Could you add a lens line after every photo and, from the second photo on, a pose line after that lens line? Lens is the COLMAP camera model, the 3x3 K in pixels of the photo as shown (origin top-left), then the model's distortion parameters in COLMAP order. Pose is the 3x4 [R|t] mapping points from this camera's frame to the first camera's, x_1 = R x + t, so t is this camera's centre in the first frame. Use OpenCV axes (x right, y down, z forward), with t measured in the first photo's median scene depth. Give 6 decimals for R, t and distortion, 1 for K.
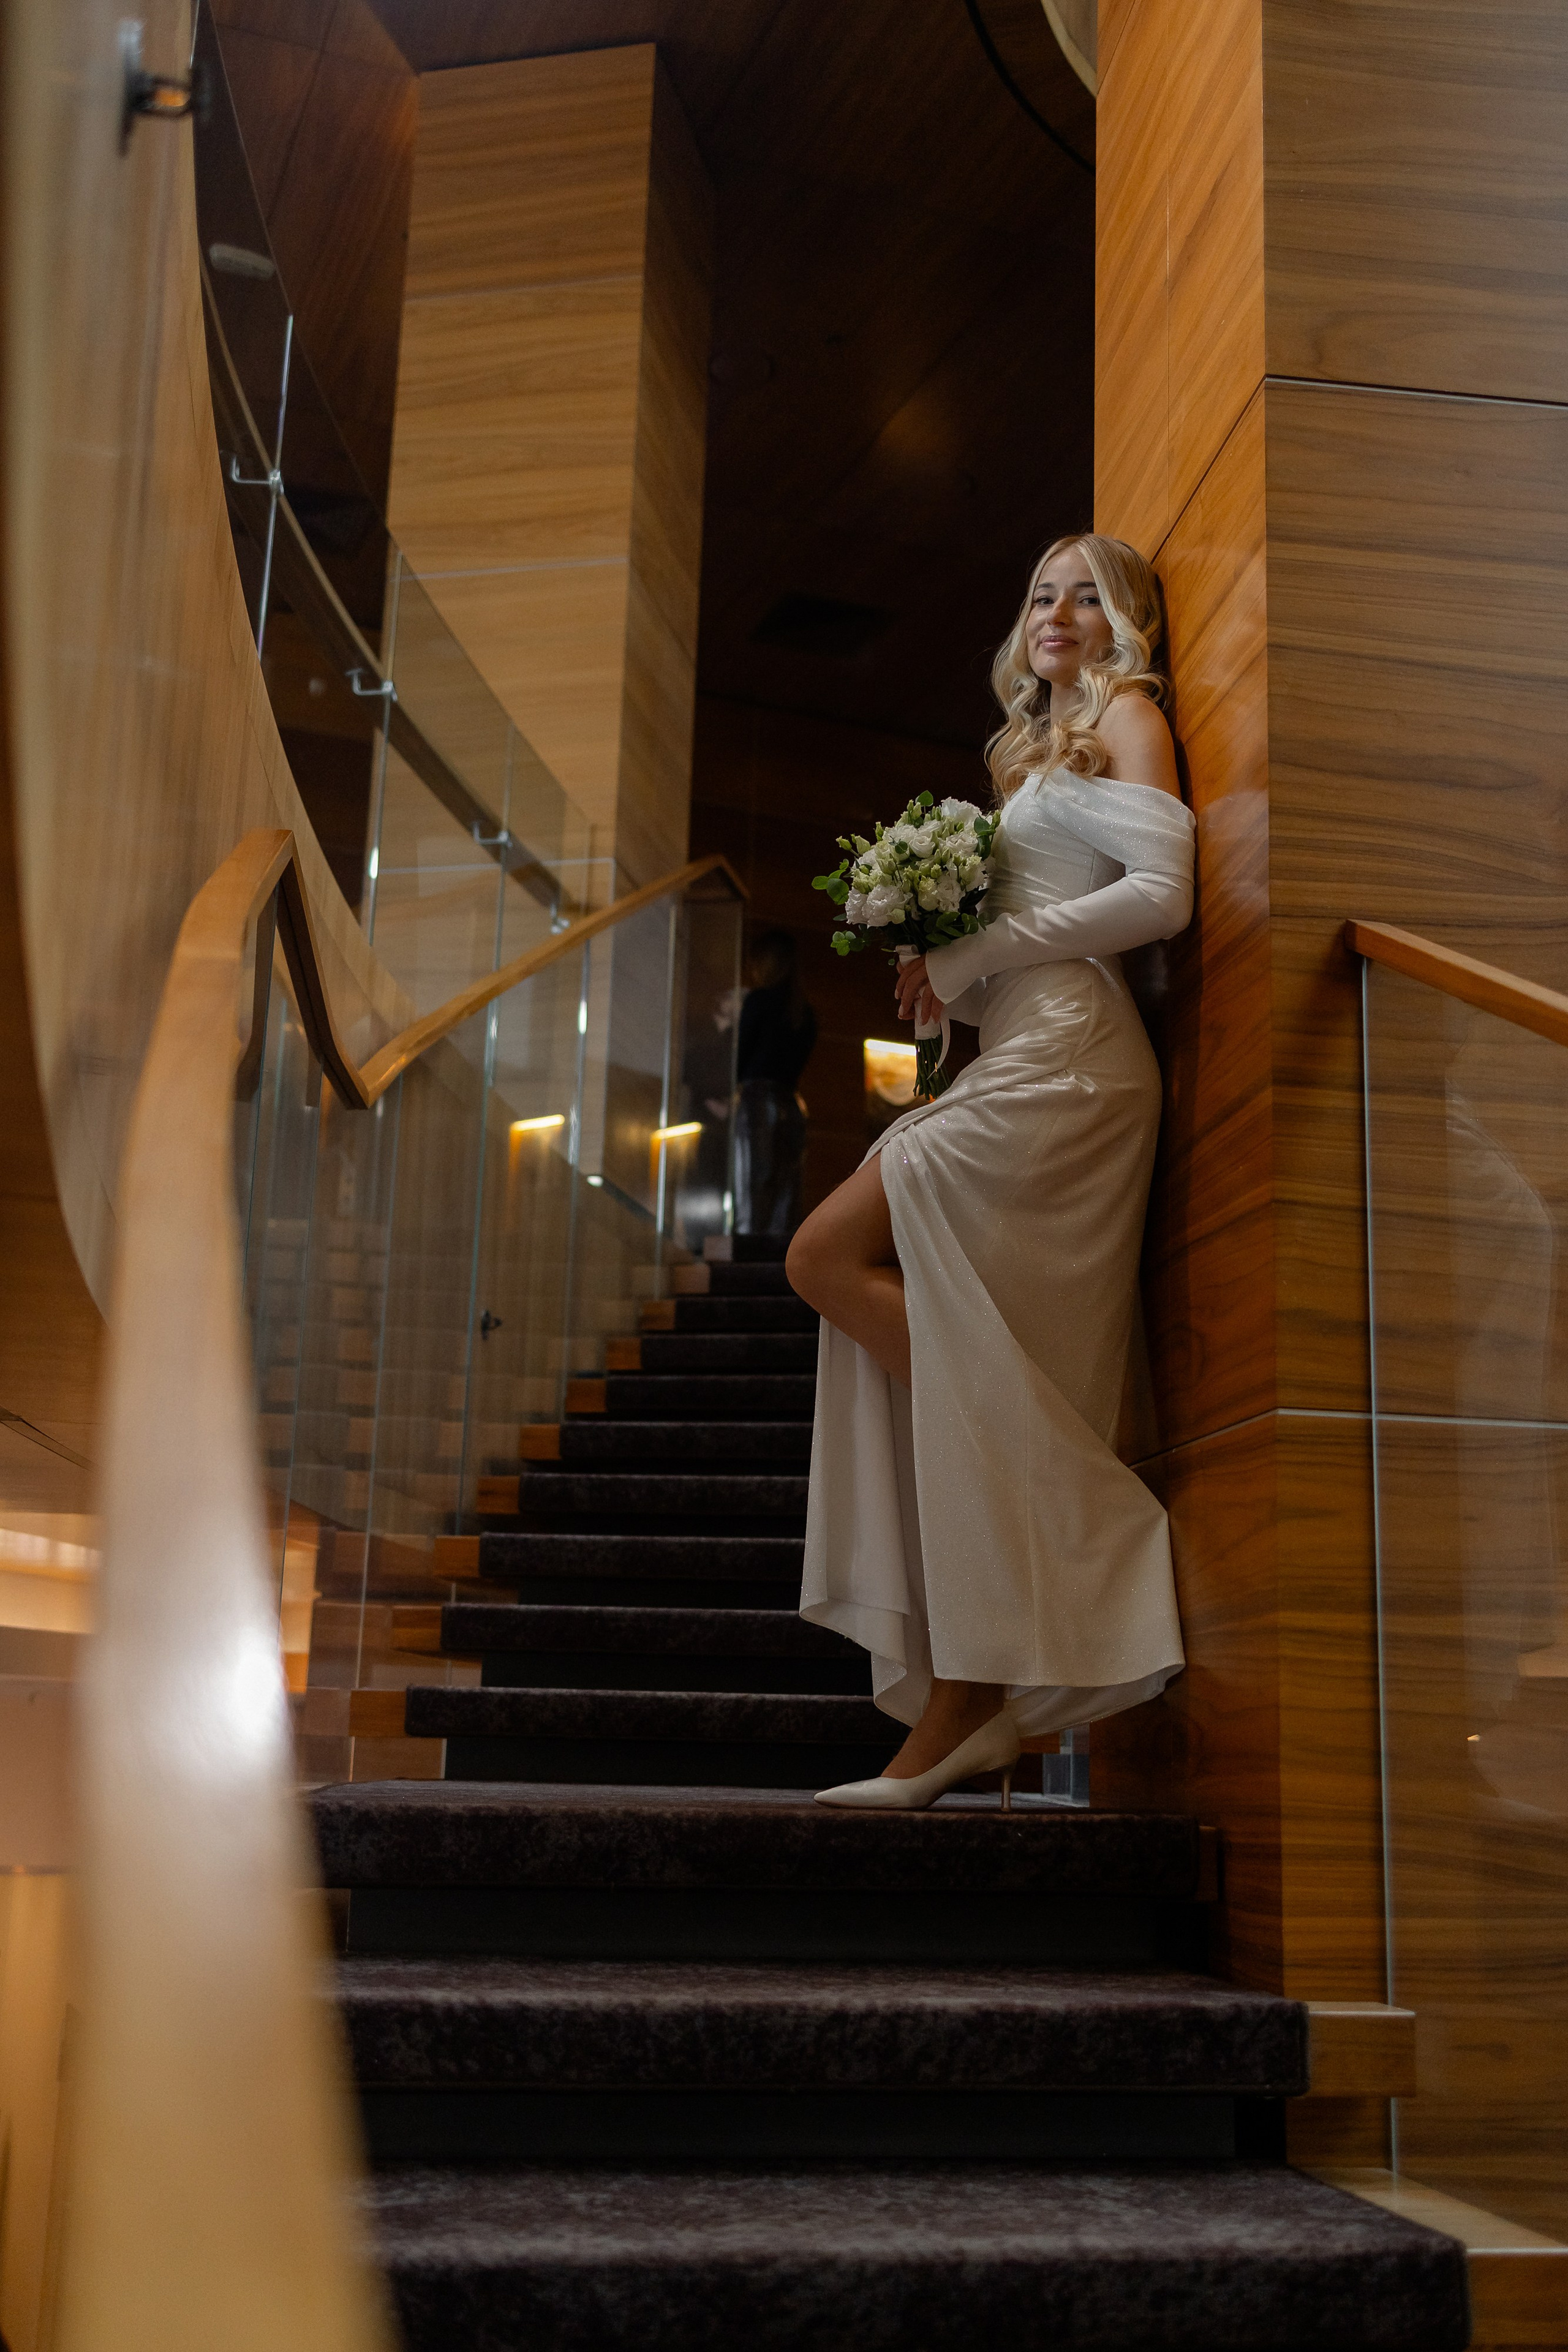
lens RADIAL K [[2295.6, 0, 784.0], [0, 2295.6, 1176.0], [0, 0, 1]] dist [0.125222, 0.002851]
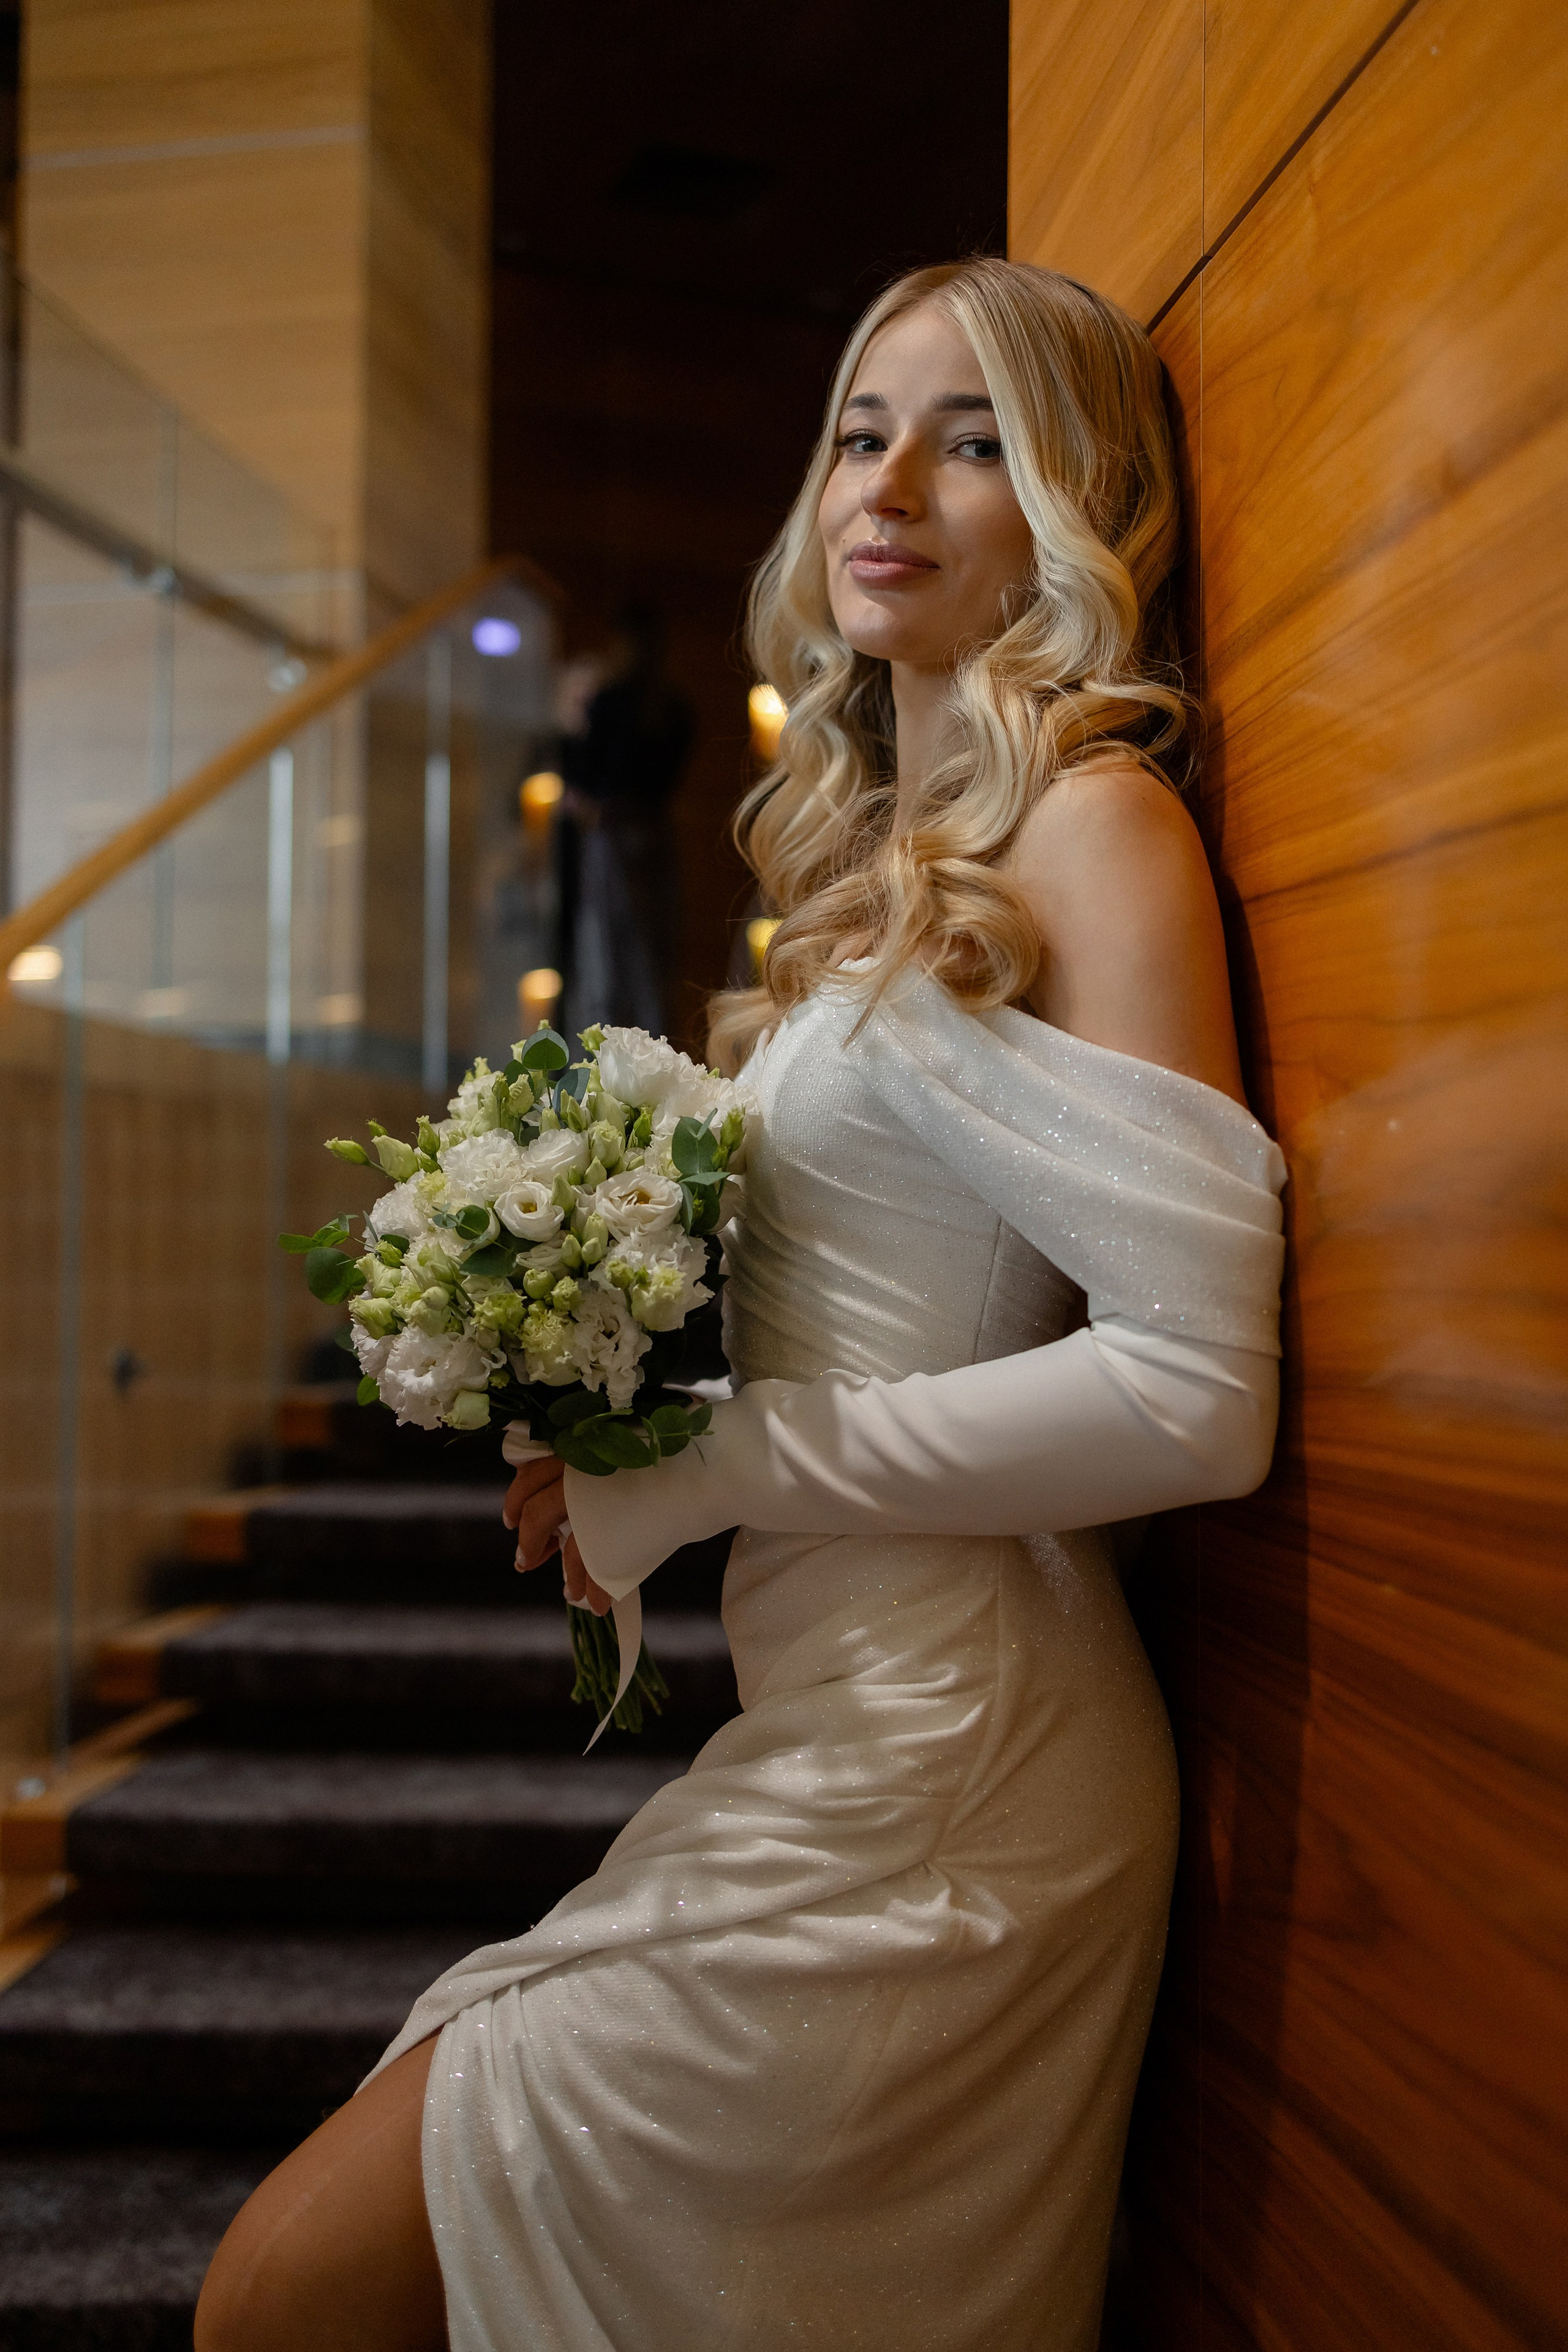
lens RADIAL K [[2123.9, 0, 784.0], [0, 2123.9, 1176.0], [0, 0, 1]] dist [0.082673, 0.003797]
pose [[0.999000, -0.031316, 0.031905, 0.088888], [0.024001, 0.977789, 0.208214, -0.216531], [-0.037717, -0.207240, 0.977563, 0.666921]]
